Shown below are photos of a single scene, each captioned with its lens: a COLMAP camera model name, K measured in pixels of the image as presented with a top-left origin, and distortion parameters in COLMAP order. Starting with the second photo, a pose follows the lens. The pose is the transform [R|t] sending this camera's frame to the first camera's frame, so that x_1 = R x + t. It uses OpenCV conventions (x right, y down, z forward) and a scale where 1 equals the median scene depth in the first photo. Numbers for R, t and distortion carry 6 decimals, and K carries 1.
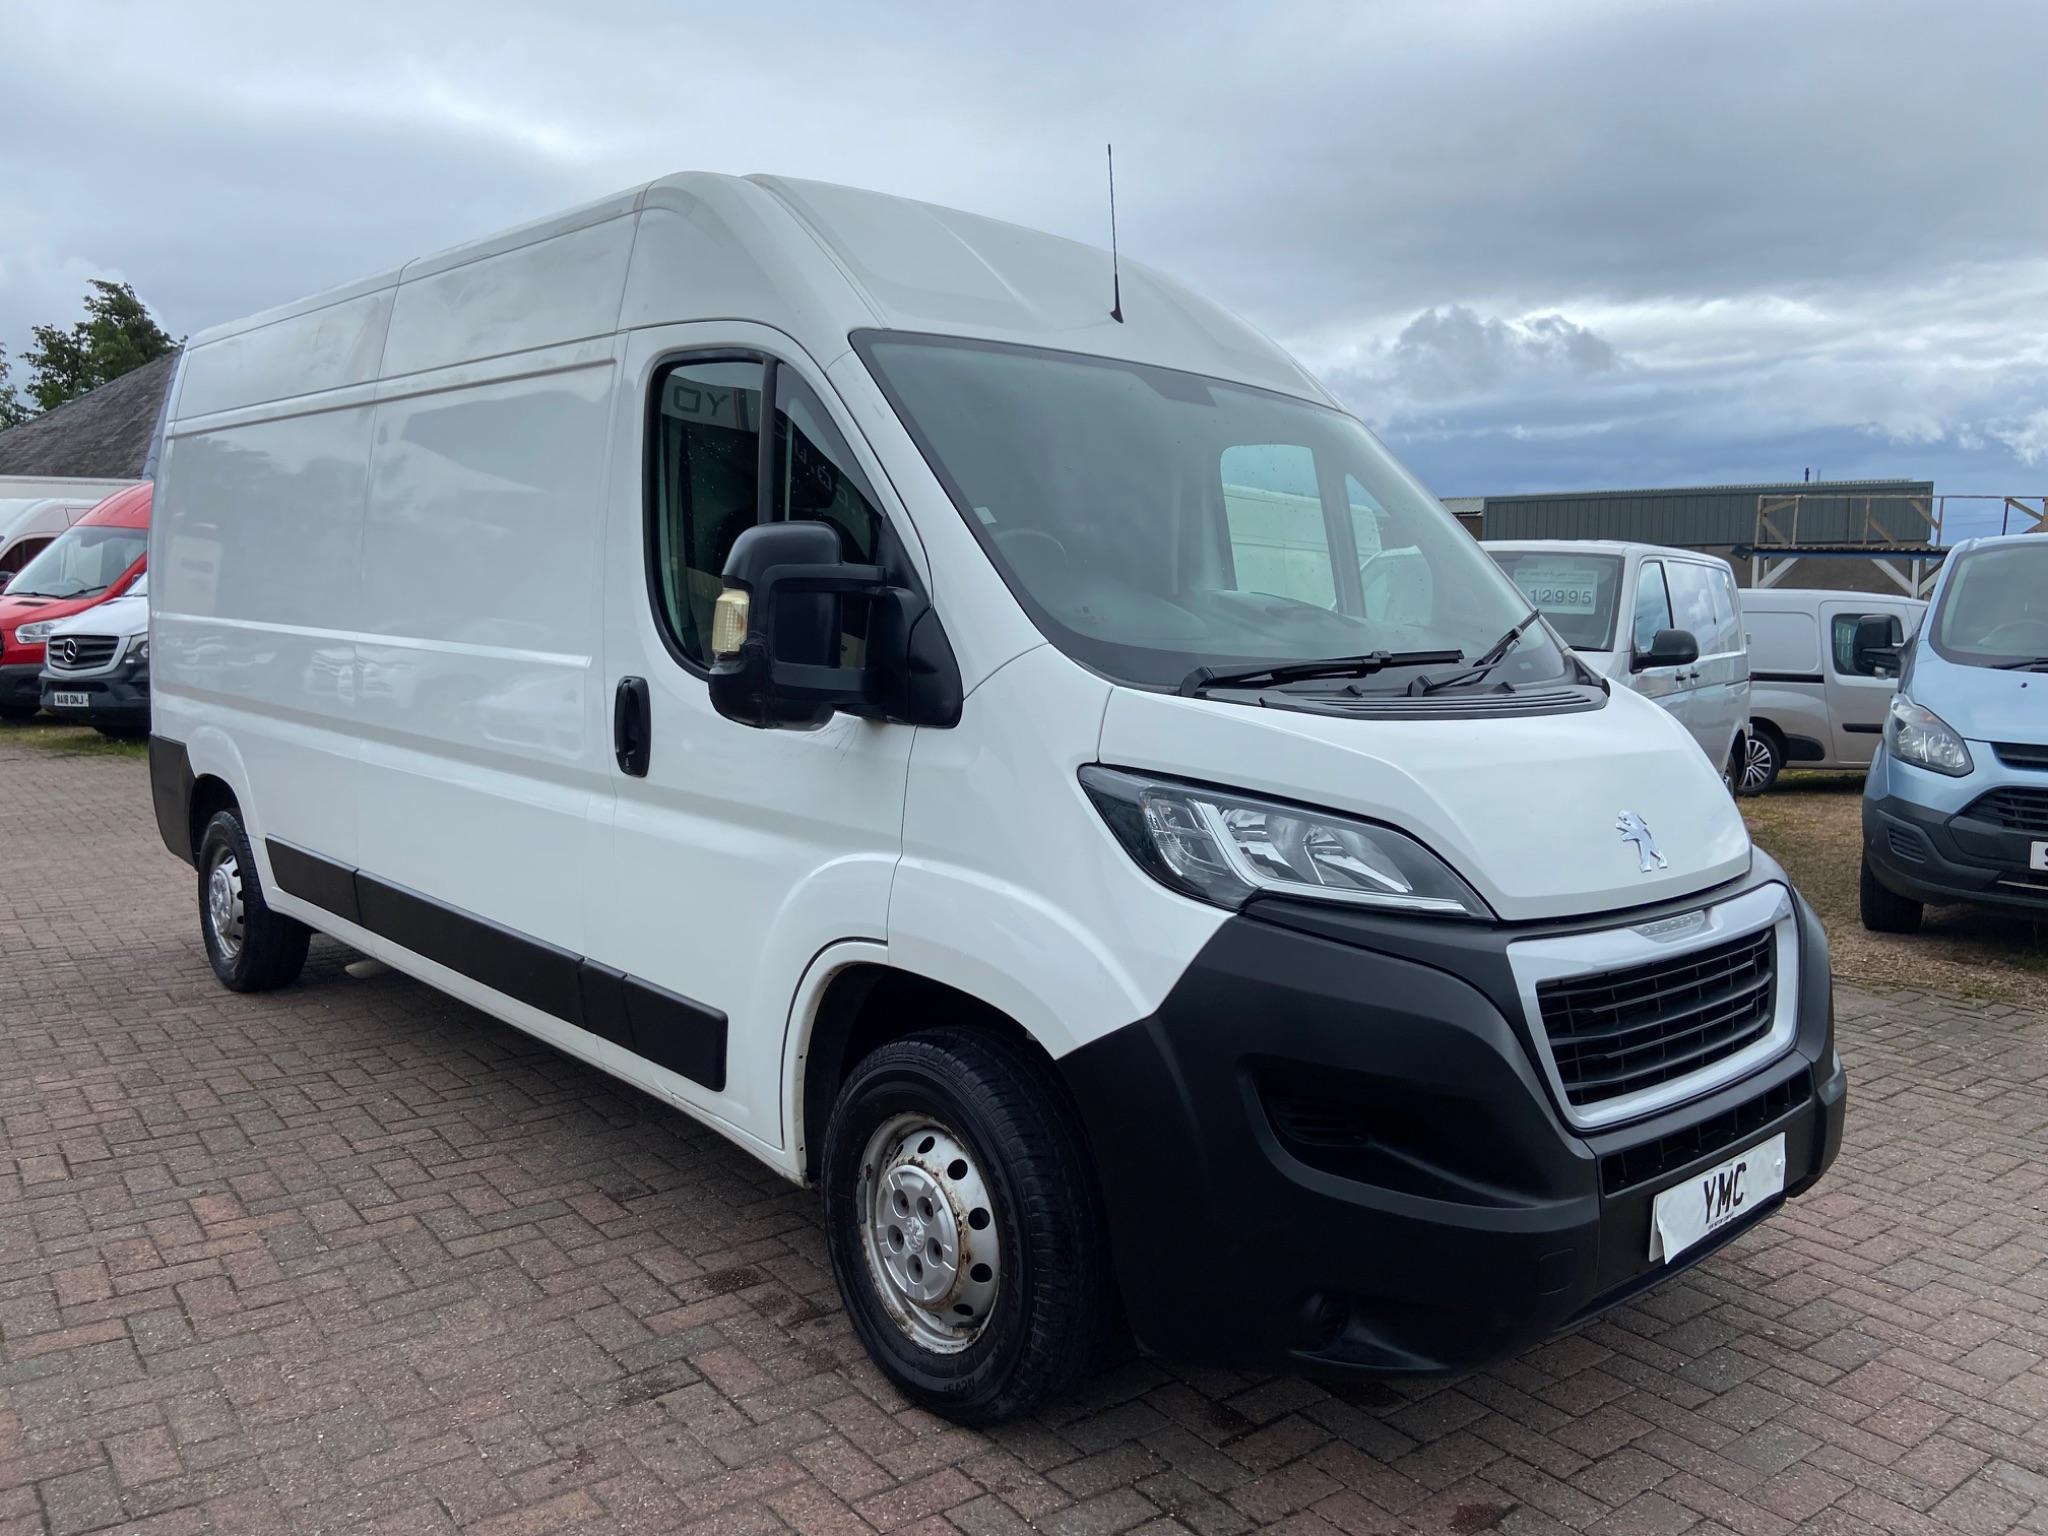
lens RADIAL K [[1545.8, 0, 1035.5], [0, 1545.8, 751.9], [0, 0, 1]] dist [0.114402, -0.145683]
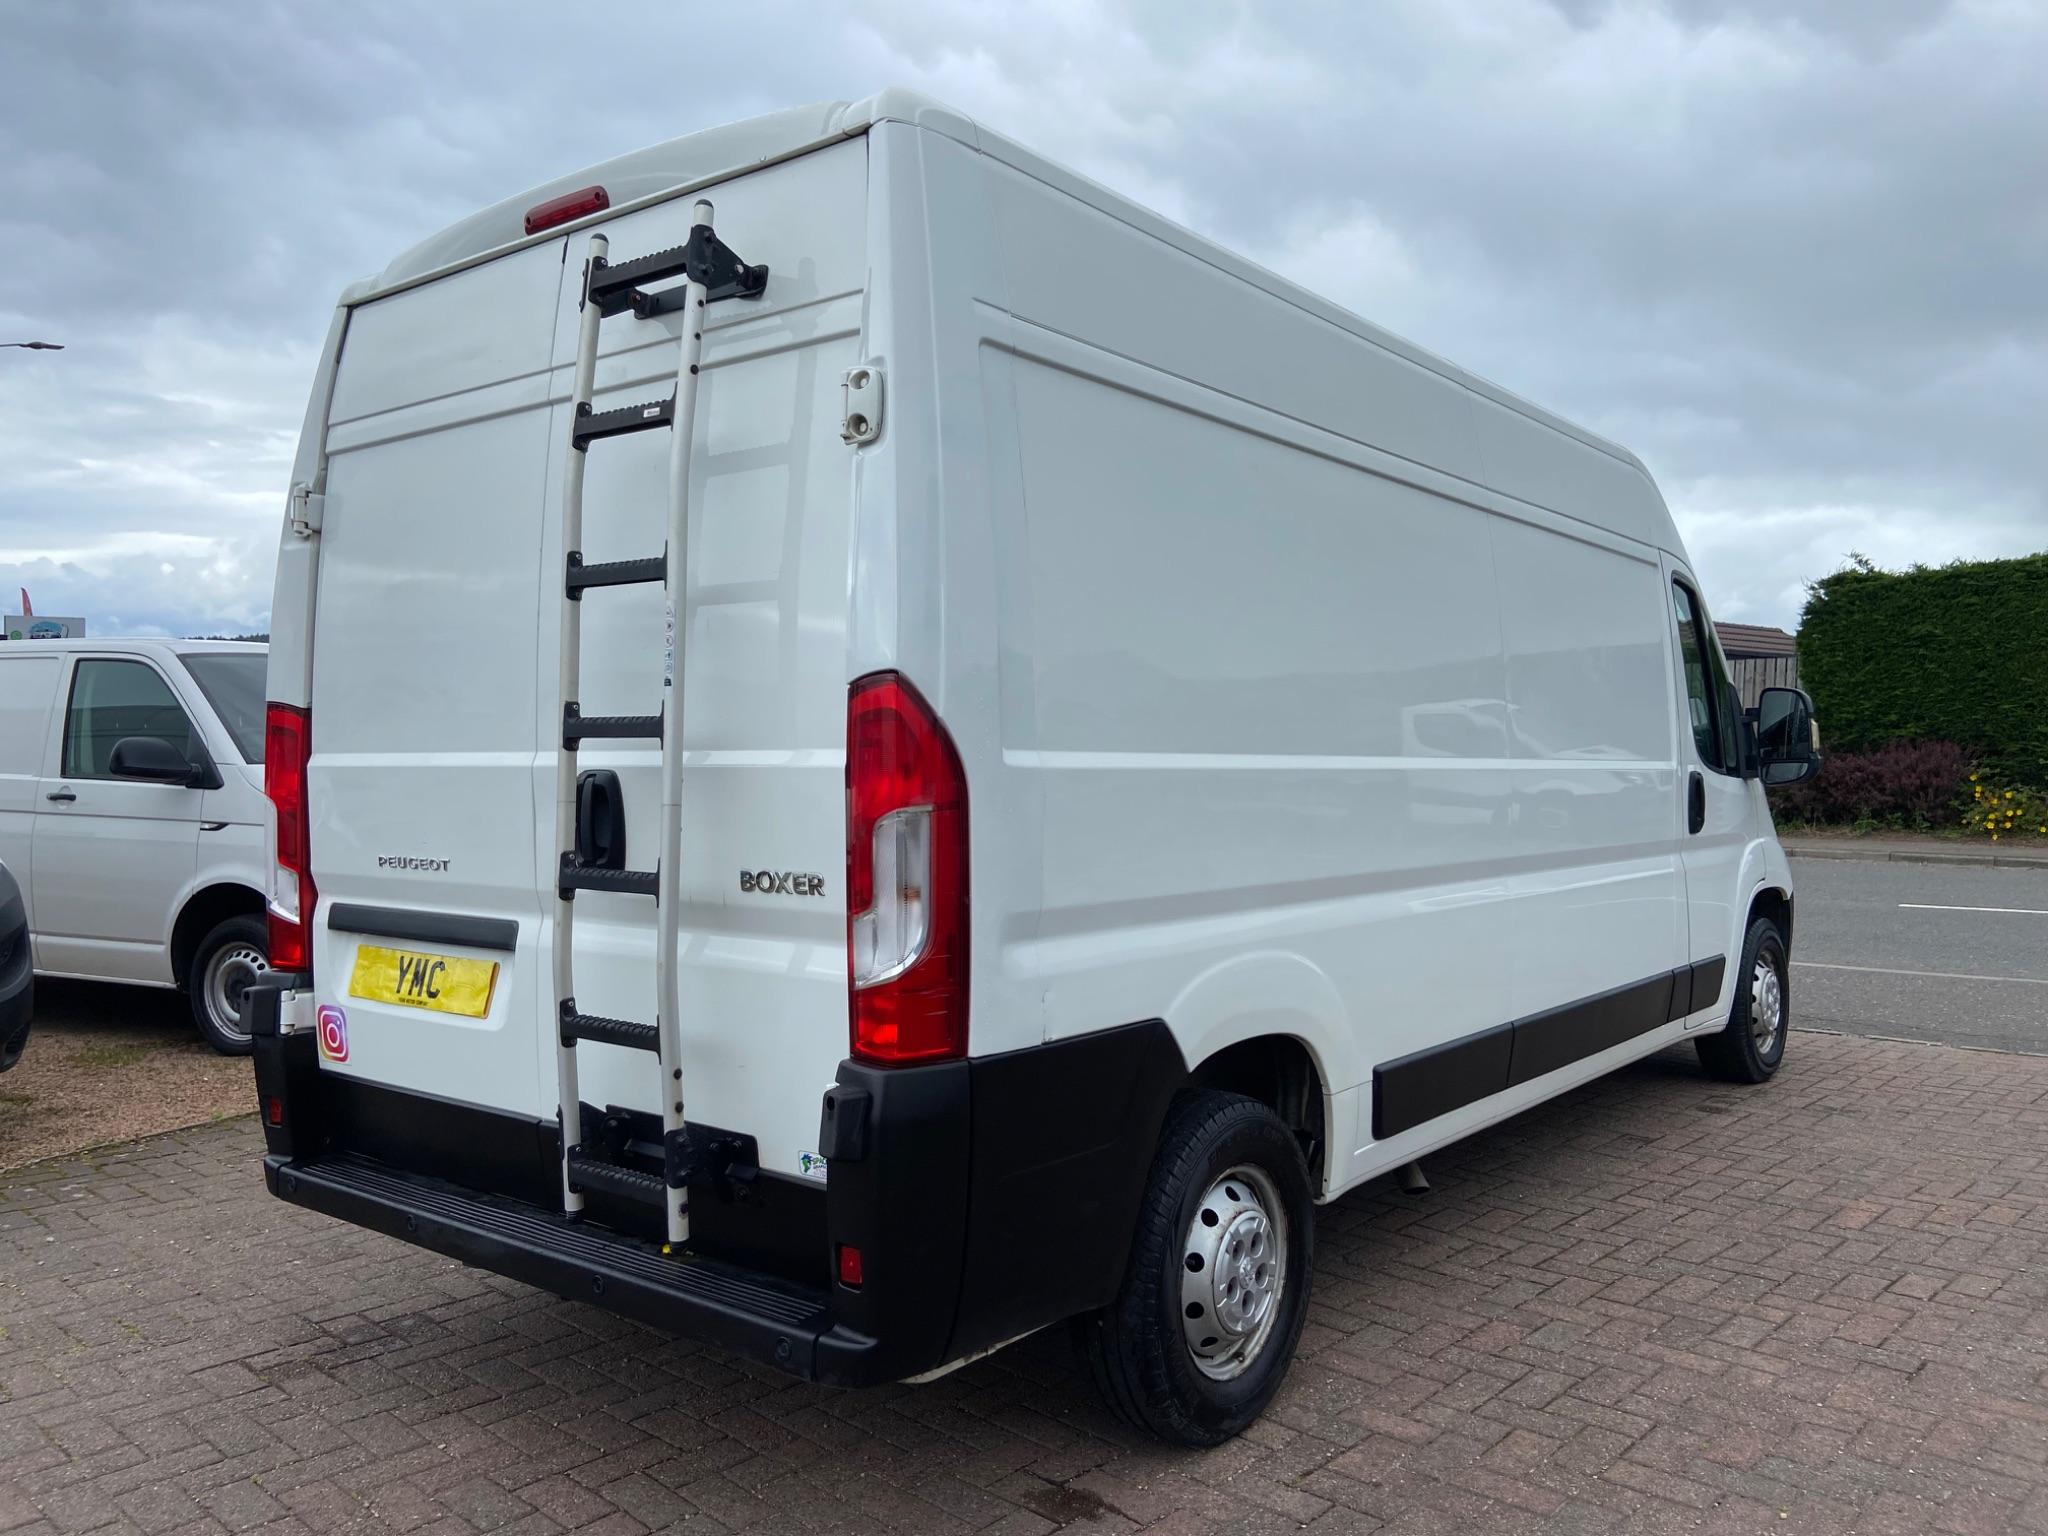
lens RADIAL K [[1545.8, 0, 1022.9], [0, 1545.8, 773.3], [0, 0, 1]] dist [0.114402, -0.145683]
pose [[-0.153310, -0.034050, 0.987591, -1.803530], [0.090824, 0.994690, 0.048394, -0.193081], [-0.983995, 0.097116, -0.149404, 1.986282]]
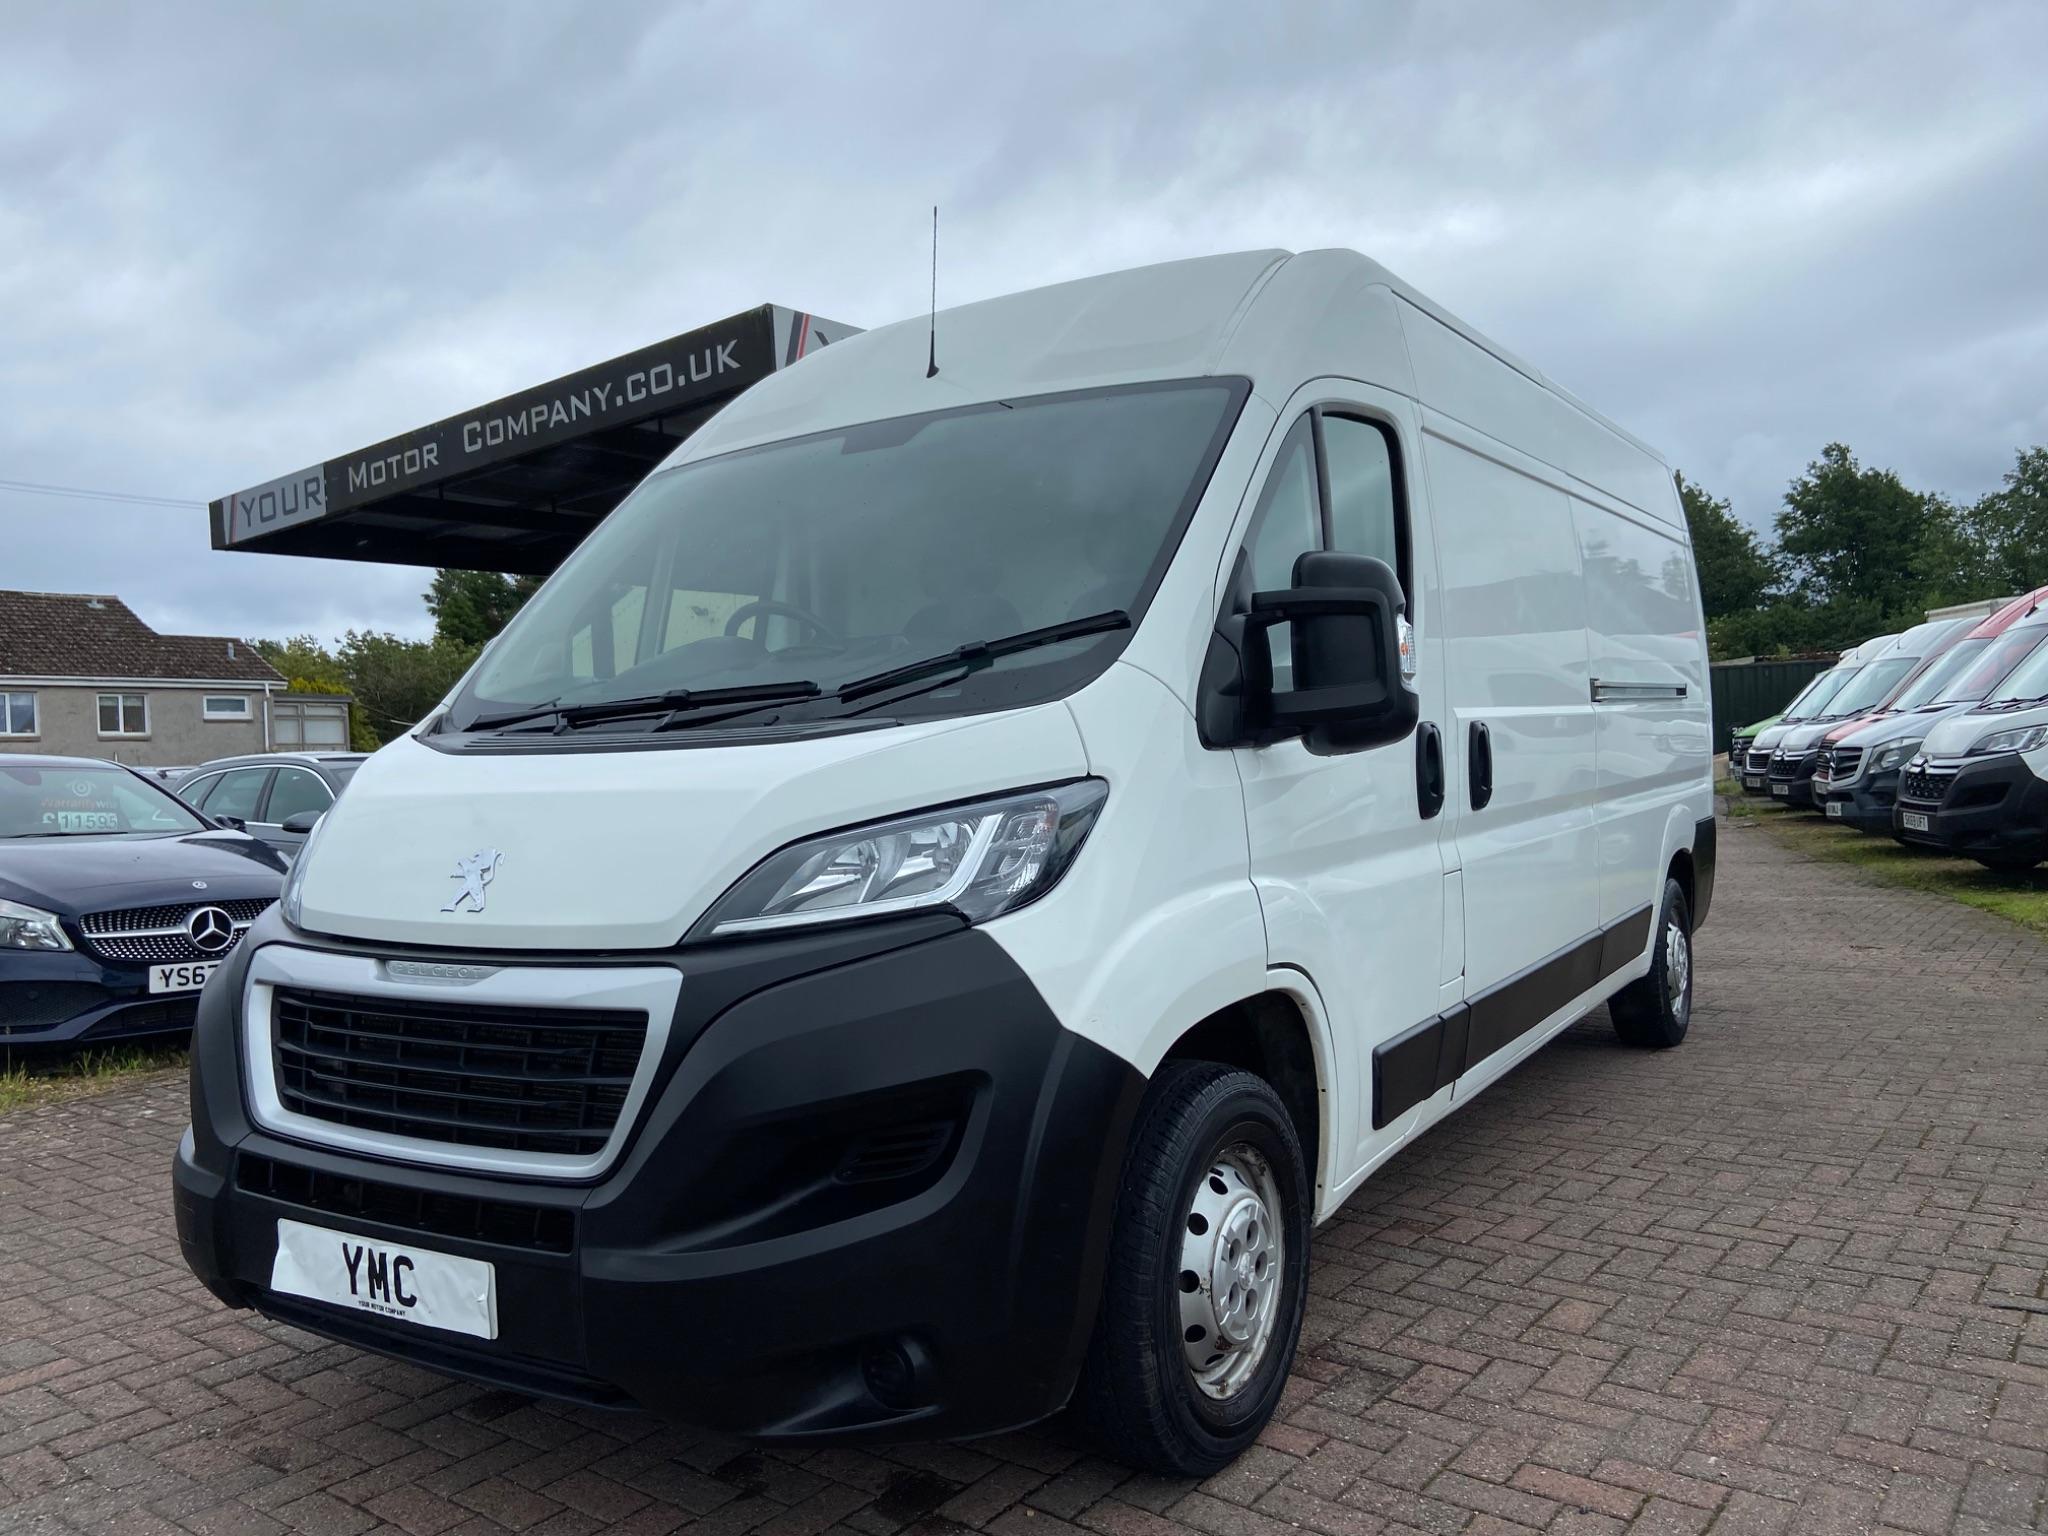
lens RADIAL K [[1545.8, 0, 1028.7], [0, 1545.8, 764.7], [0, 0, 1]] dist [0.114402, -0.145683]
pose [[0.259610, -0.020617, -0.965493, 1.153957], [-0.050331, 0.998124, -0.034847, 0.004313], [0.964401, 0.057641, 0.258086, 0.916387]]
